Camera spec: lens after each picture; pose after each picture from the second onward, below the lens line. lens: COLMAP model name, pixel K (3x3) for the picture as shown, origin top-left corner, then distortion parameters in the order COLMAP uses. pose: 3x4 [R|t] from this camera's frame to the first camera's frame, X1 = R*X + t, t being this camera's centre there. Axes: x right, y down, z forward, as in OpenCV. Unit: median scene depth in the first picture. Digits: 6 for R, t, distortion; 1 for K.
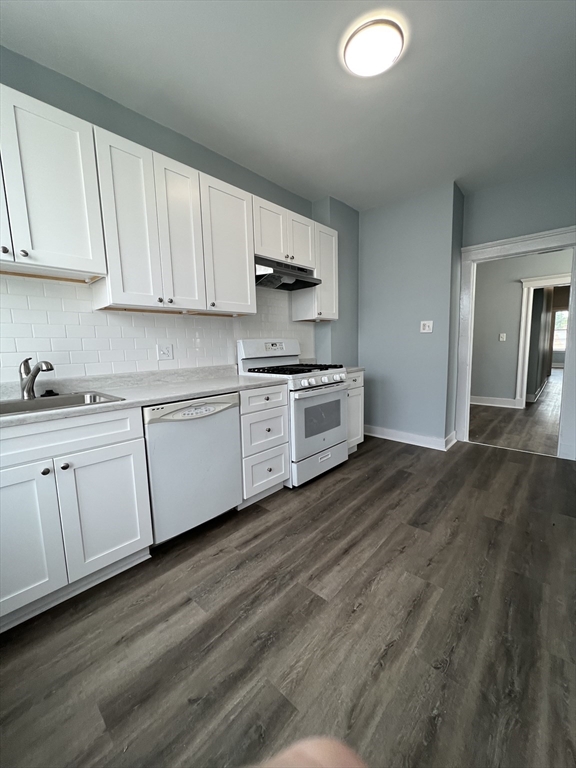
lens RADIAL K [[308.7, 0, 285.8], [0, 308.7, 383.8], [0, 0, 1]] dist [-0.002097, -0.000300]
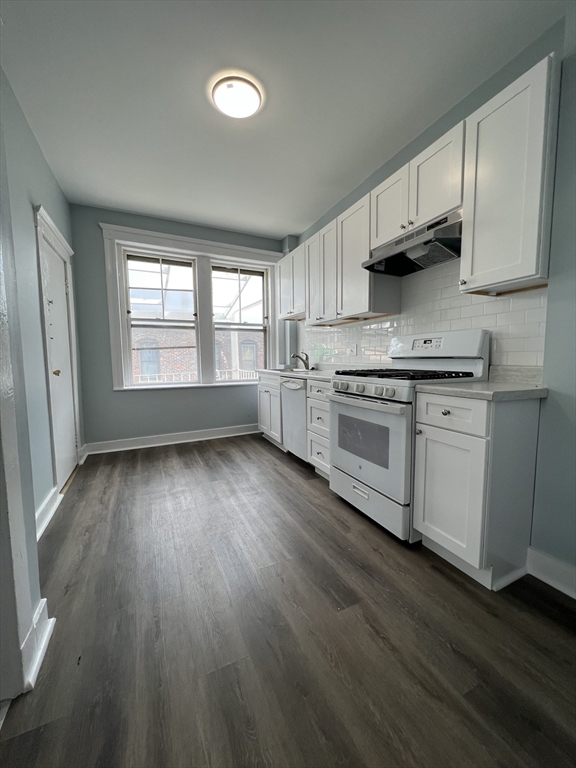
lens RADIAL K [[308.7, 0, 287.9], [0, 308.7, 383.3], [0, 0, 1]] dist [-0.002097, -0.000300]
pose [[-0.389217, 0.109288, -0.914640, 0.992243], [-0.088650, 0.983884, 0.155286, -0.144139], [0.916871, 0.141523, -0.373256, 1.251003]]
